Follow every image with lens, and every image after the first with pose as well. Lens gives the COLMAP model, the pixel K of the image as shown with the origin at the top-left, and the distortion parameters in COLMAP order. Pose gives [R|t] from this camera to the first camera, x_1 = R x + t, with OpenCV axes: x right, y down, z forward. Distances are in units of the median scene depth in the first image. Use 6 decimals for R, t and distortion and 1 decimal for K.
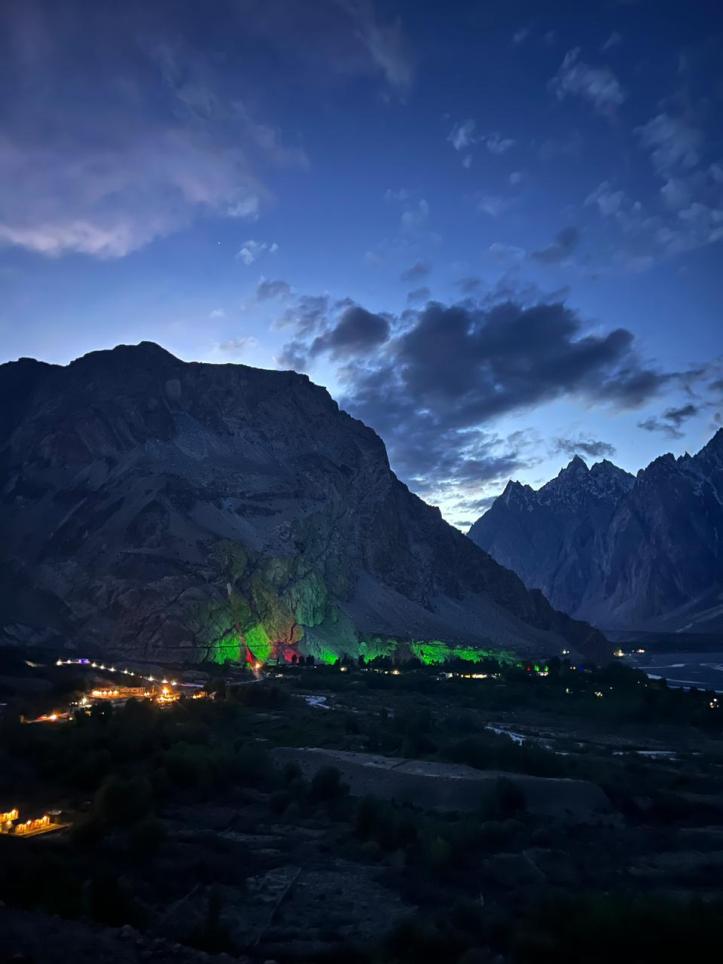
lens RADIAL K [[772.3, 0, 361.5], [0, 772.3, 482.0], [0, 0, 1]] dist [0.091491, -0.002810]
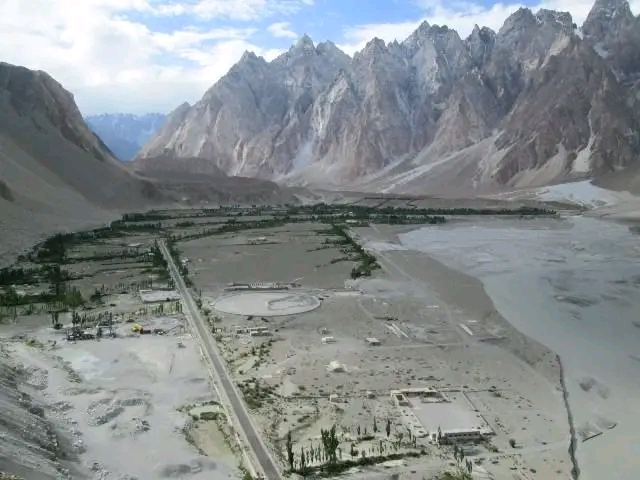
lens RADIAL K [[549.5, 0, 320.0], [0, 549.5, 240.0], [0, 0, 1]] dist [-0.005592, 0.001555]
pose [[0.951221, 0.010728, 0.308324, 0.073186], [-0.097656, 0.958475, 0.267935, 0.047199], [-0.292646, -0.284975, 0.912769, 0.246832]]
